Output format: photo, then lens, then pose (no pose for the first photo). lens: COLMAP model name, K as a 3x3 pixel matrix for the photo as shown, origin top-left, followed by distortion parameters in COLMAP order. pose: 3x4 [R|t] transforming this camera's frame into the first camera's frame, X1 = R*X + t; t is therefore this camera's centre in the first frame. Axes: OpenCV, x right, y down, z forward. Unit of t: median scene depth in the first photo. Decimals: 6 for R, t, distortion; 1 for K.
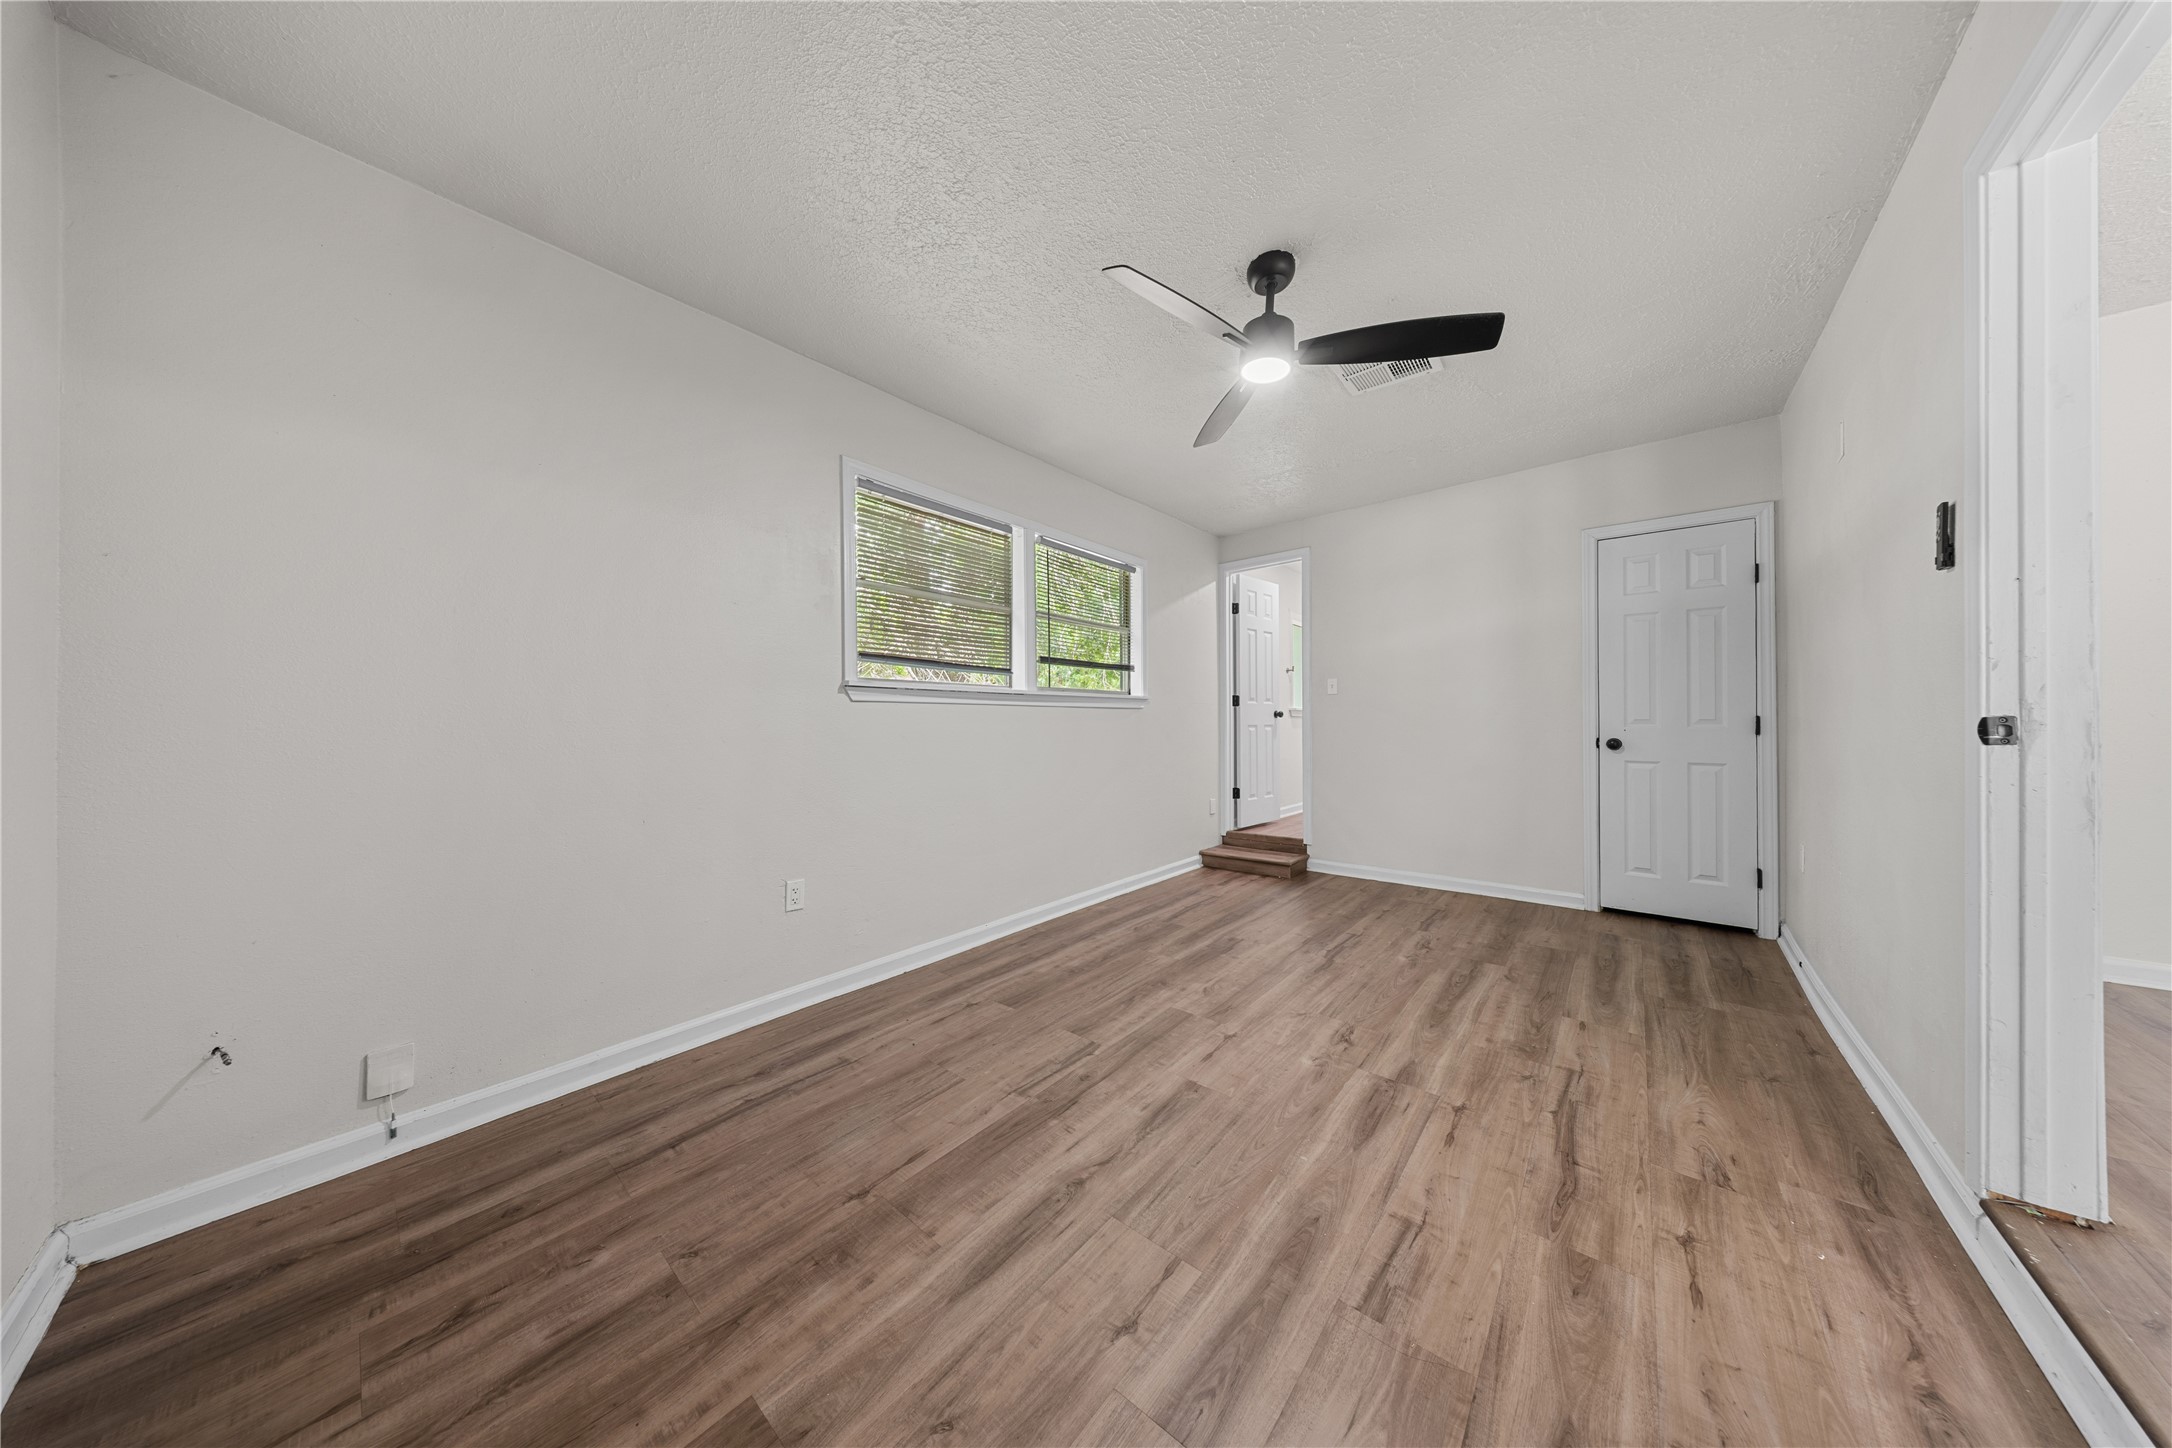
lens RADIAL K [[635.7, 0, 1086.9], [0, 635.7, 722.8], [0, 0, 1]] dist [-0.000018, -0.000012]
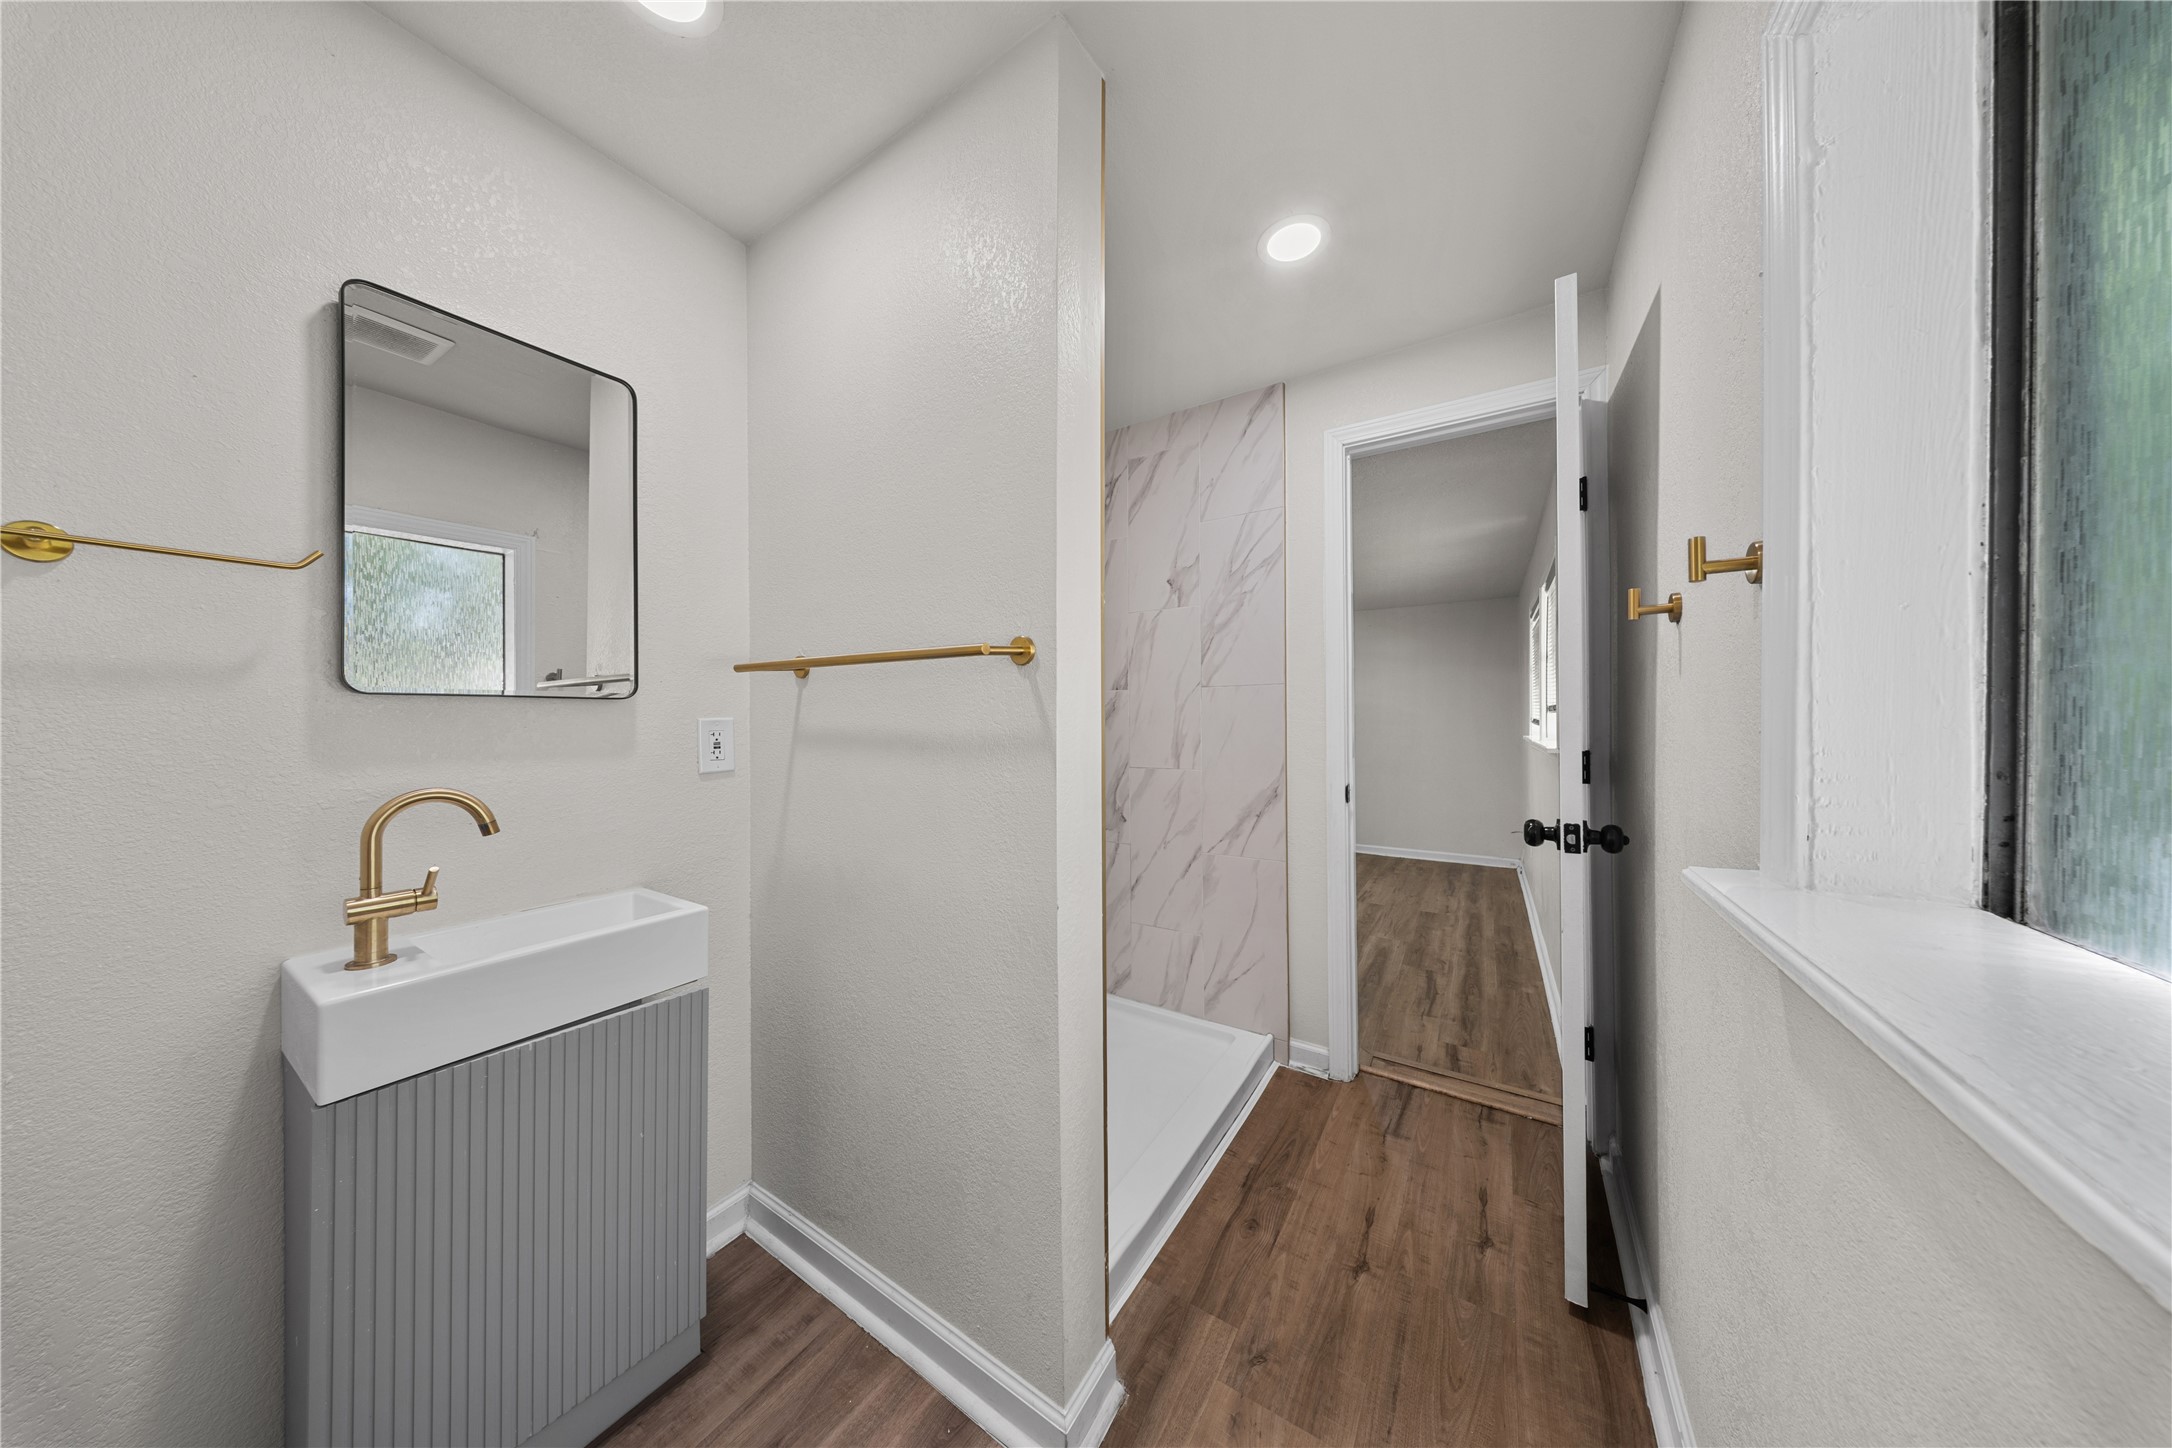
lens RADIAL K [[635.7, 0, 1083.7], [0, 635.7, 723.7], [0, 0, 1]] dist [-0.000018, -0.000012]
pose [[-0.990532, 0.000433, -0.137280, 0.841551], [0.000614, 0.999999, -0.001276, -0.077998], [0.137280, -0.001348, -0.990531, 2.019154]]
